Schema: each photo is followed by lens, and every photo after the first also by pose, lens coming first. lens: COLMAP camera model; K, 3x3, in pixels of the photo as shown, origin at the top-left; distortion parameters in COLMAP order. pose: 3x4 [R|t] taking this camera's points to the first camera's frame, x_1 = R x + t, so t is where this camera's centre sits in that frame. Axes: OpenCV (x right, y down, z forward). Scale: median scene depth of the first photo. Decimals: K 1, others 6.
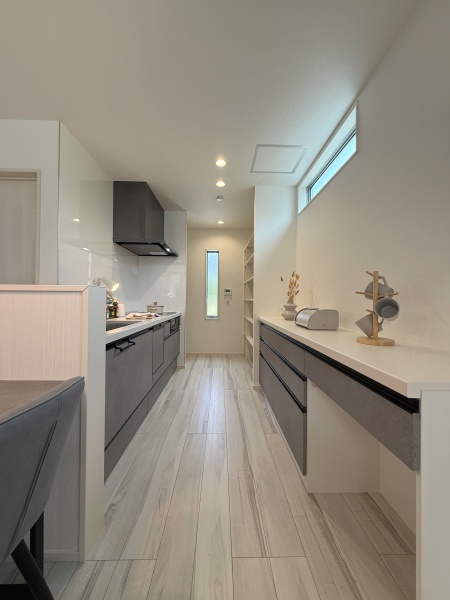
lens RADIAL K [[238.9, 0, 228.7], [0, 238.9, 299.7], [0, 0, 1]] dist [-0.001581, 0.001128]
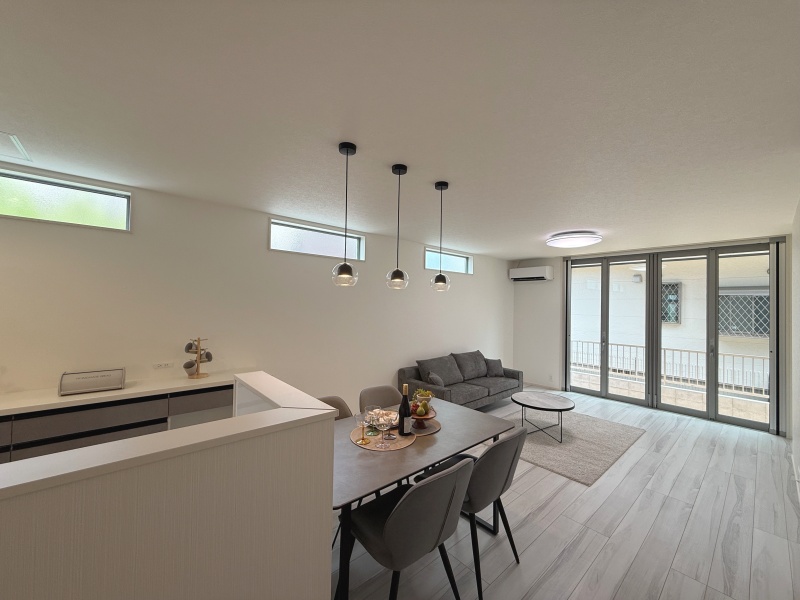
lens RADIAL K [[318.6, 0, 400.5], [0, 318.6, 299.4], [0, 0, 1]] dist [-0.001581, 0.001128]
pose [[-0.630470, -0.007690, 0.776175, -1.040590], [-0.026296, 0.999589, -0.011456, -0.196568], [-0.775768, -0.027633, -0.630413, 0.625839]]
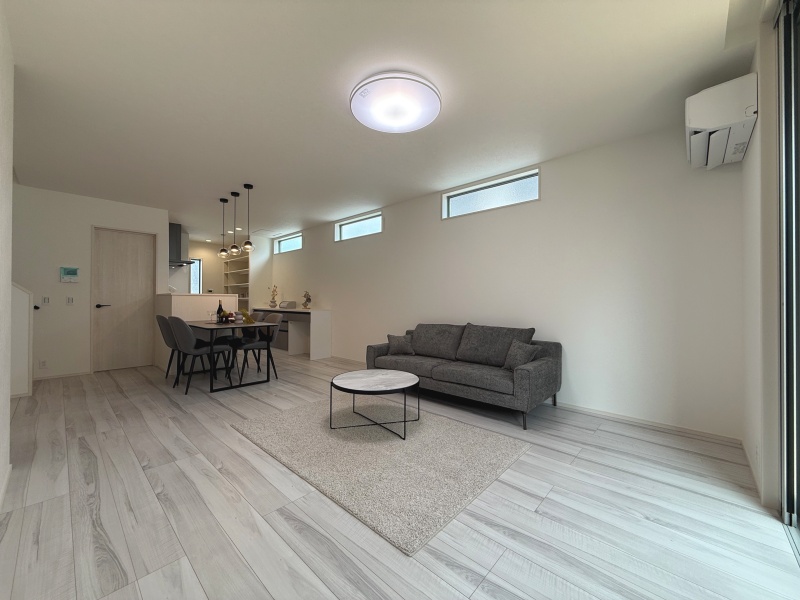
lens RADIAL K [[318.6, 0, 397.3], [0, 318.6, 296.8], [0, 0, 1]] dist [-0.001581, 0.001128]
pose [[0.708589, 0.001256, 0.705620, -0.957248], [0.001194, 0.999995, -0.002979, -0.000737], [-0.705620, 0.002953, 0.708584, -1.785244]]
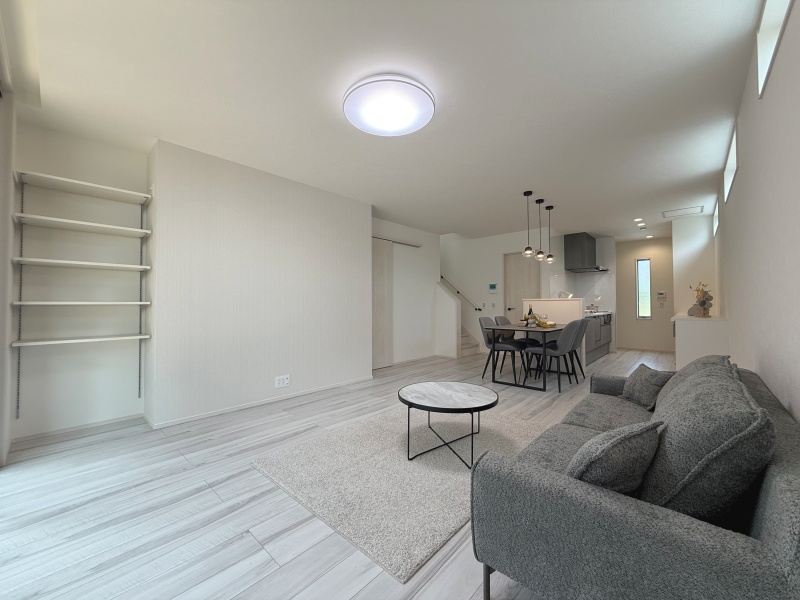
lens RADIAL K [[318.6, 0, 394.0], [0, 318.6, 298.4], [0, 0, 1]] dist [-0.001581, 0.001128]
pose [[0.703078, -0.026102, -0.710633, 0.330165], [0.011930, 0.999618, -0.024914, 0.012239], [0.711012, 0.009038, 0.703122, -1.754997]]
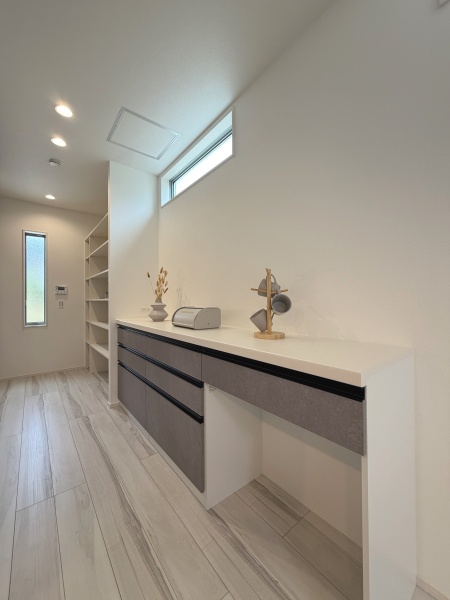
lens RADIAL K [[238.9, 0, 225.9], [0, 238.9, 299.7], [0, 0, 1]] dist [-0.001581, 0.001128]
pose [[0.799724, -0.010223, 0.600281, -0.080312], [0.011308, 0.999934, 0.001963, 0.005489], [-0.600261, 0.005218, 0.799787, 0.125941]]
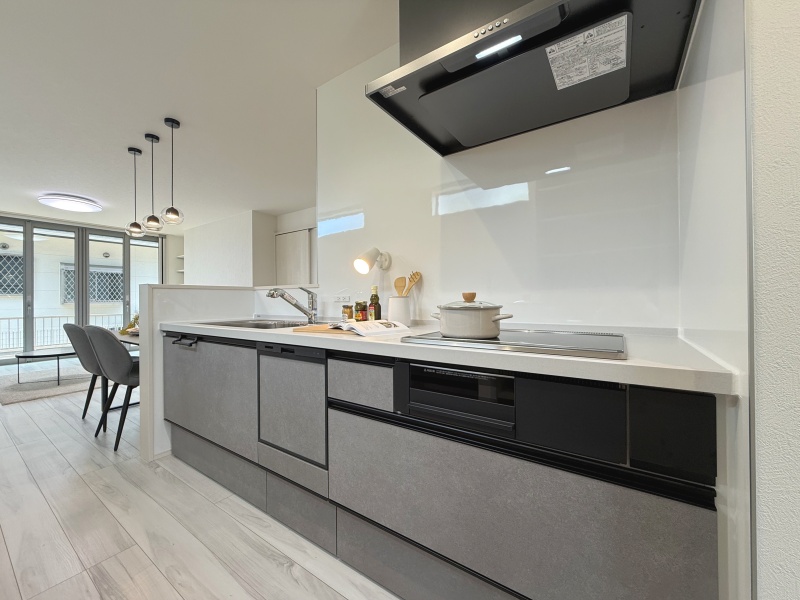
lens RADIAL K [[318.6, 0, 403.4], [0, 318.6, 298.7], [0, 0, 1]] dist [-0.001581, 0.001128]
pose [[-0.586044, -0.010052, -0.810217, 0.043763], [0.006294, 0.999836, -0.016957, 0.025340], [0.810254, -0.015037, -0.585885, 1.432834]]
